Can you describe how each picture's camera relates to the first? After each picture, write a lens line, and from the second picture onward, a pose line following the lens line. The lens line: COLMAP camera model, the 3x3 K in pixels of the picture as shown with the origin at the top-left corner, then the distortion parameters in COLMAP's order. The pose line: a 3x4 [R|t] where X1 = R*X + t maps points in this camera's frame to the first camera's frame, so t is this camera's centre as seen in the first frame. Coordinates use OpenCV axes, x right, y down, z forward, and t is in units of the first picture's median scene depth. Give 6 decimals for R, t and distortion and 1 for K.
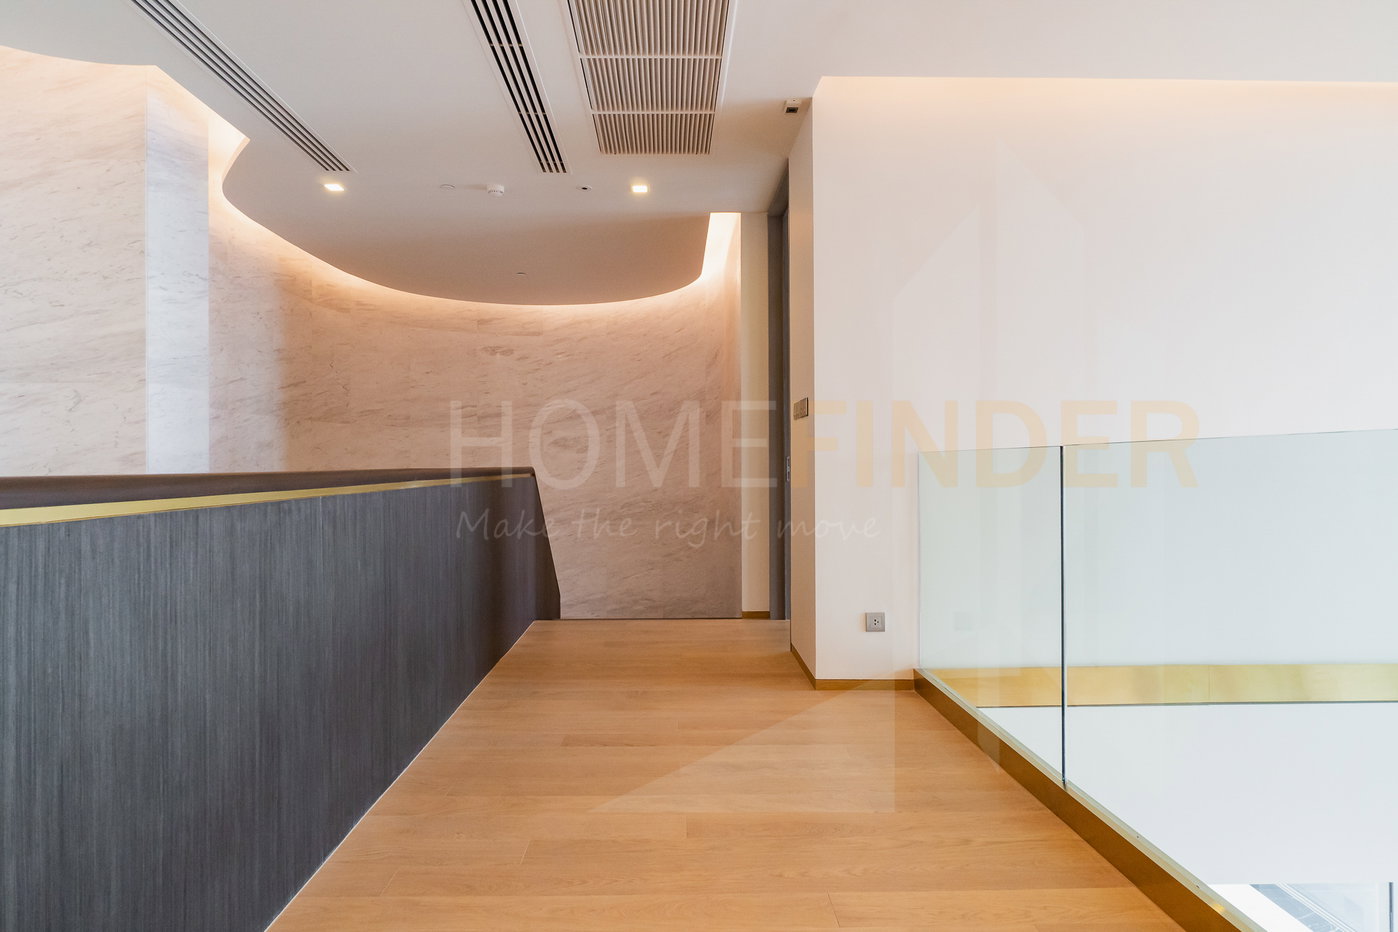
lens RADIAL K [[761.0, 0, 691.1], [0, 761.0, 461.9], [0, 0, 1]] dist [-0.004506, -0.000311]
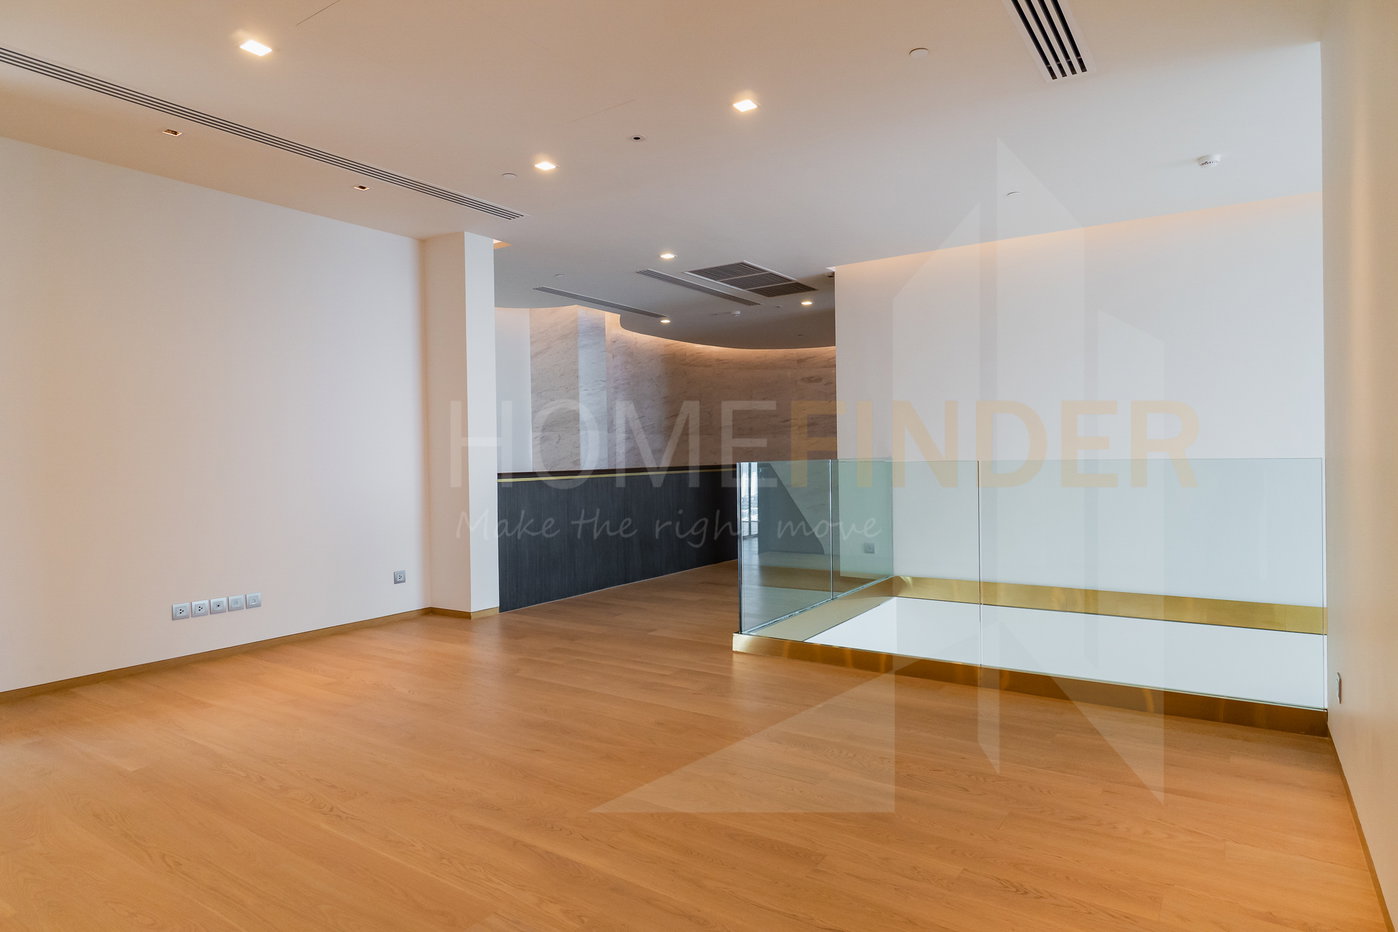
lens RADIAL K [[804.5, 0, 699.0], [0, 804.5, 466.0], [0, 0, 1]] dist [0.006087, 0.001464]
pose [[0.815923, 0.000555, -0.578160, 0.802486], [0.013209, 0.999721, 0.019600, -0.027786], [0.578009, -0.023629, 0.815688, -0.652607]]
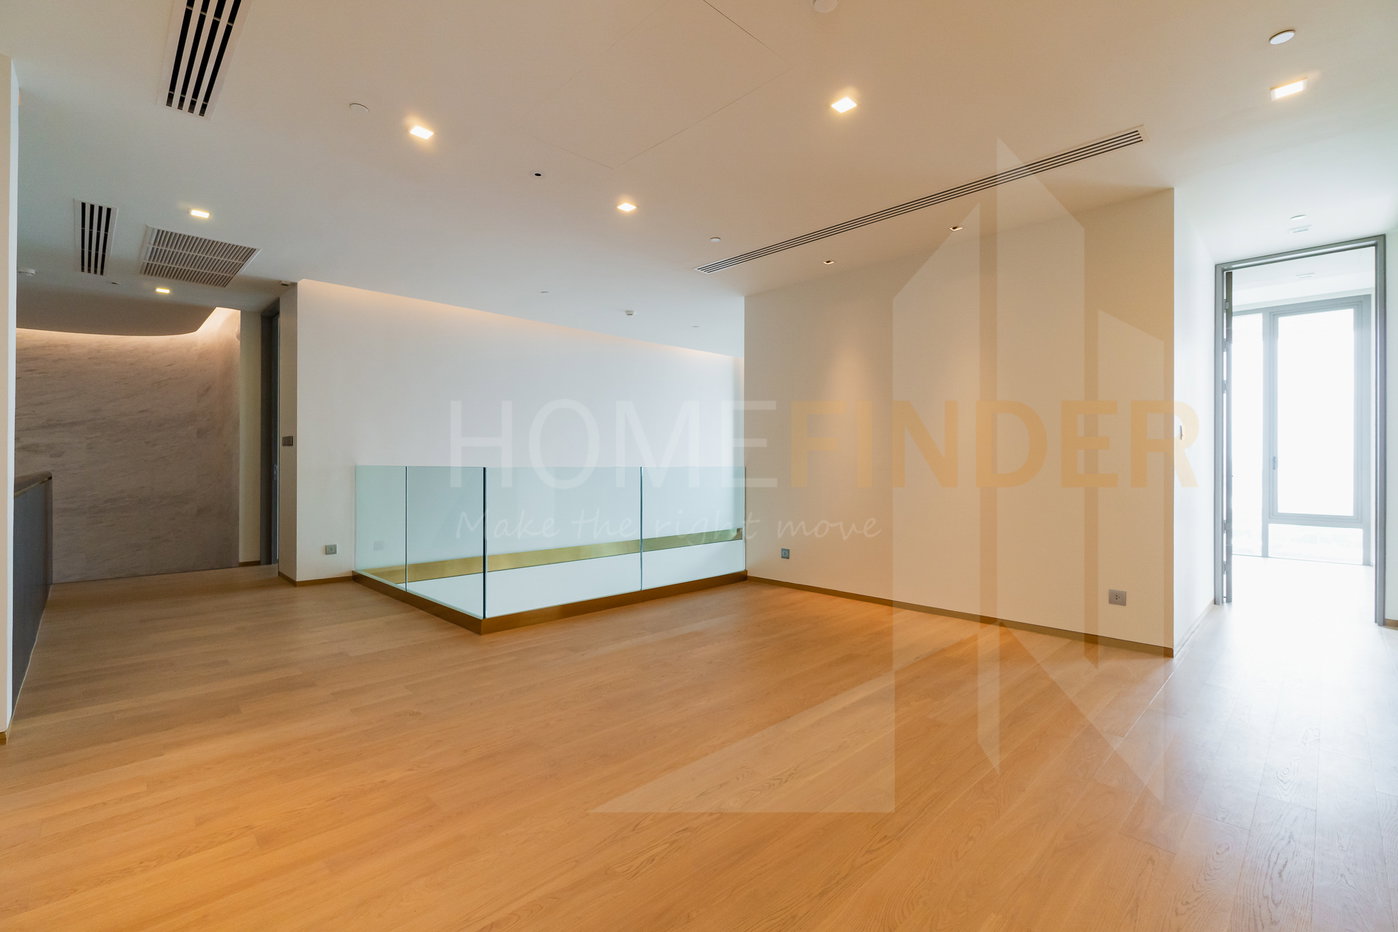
lens RADIAL K [[608.2, 0, 704.5], [0, 608.2, 464.2], [0, 0, 1]] dist [-0.004058, -0.001079]
pose [[0.720484, 0.008570, 0.693419, -0.122546], [-0.009883, 0.999949, -0.002090, -0.015872], [-0.693401, -0.005347, 0.720532, -0.637571]]
